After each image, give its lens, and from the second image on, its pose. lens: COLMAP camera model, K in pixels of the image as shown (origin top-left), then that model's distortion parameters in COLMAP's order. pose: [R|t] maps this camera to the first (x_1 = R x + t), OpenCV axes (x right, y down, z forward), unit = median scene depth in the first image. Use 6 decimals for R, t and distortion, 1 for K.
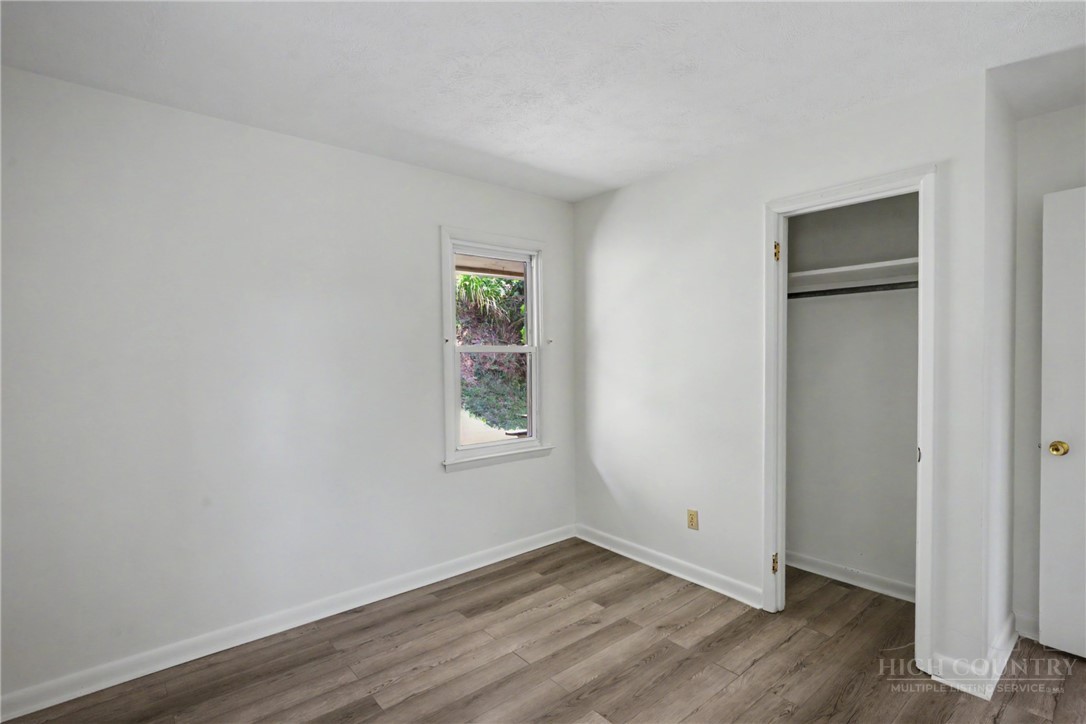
lens RADIAL K [[525.7, 0, 545.1], [0, 525.7, 364.2], [0, 0, 1]] dist [0.001716, 0.001976]
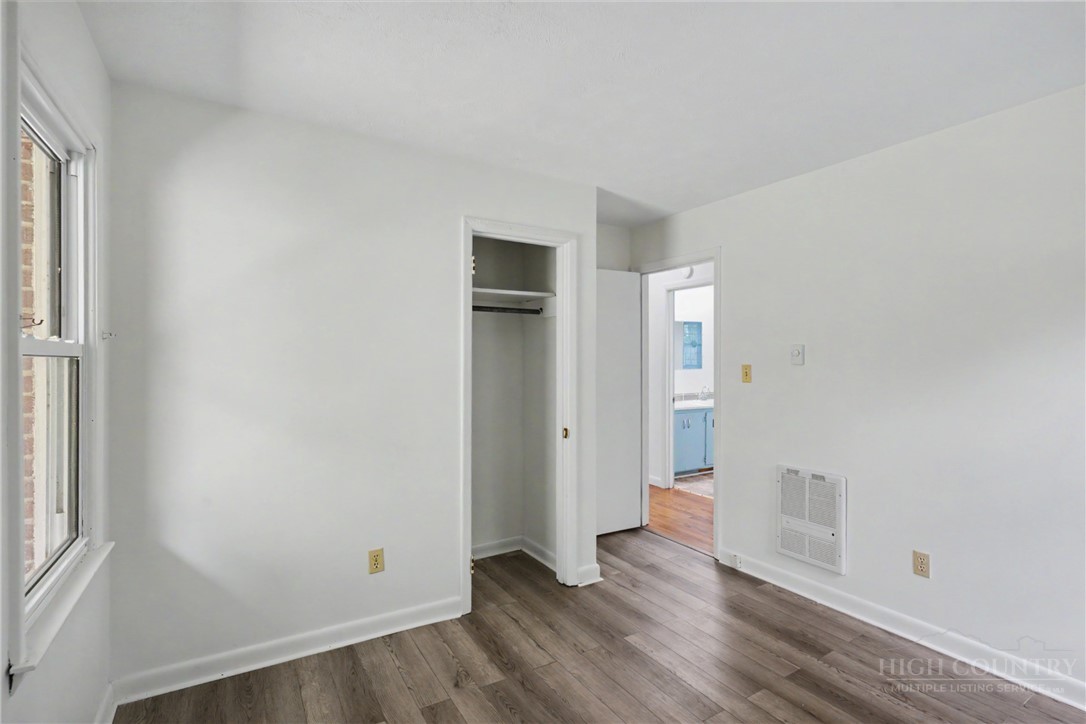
lens RADIAL K [[525.7, 0, 541.5], [0, 525.7, 355.6], [0, 0, 1]] dist [0.001716, 0.001976]
pose [[0.153218, 0.016149, 0.988060, -0.579622], [0.015922, 0.999696, -0.018809, -0.010227], [-0.988064, 0.018614, 0.152914, 0.699608]]
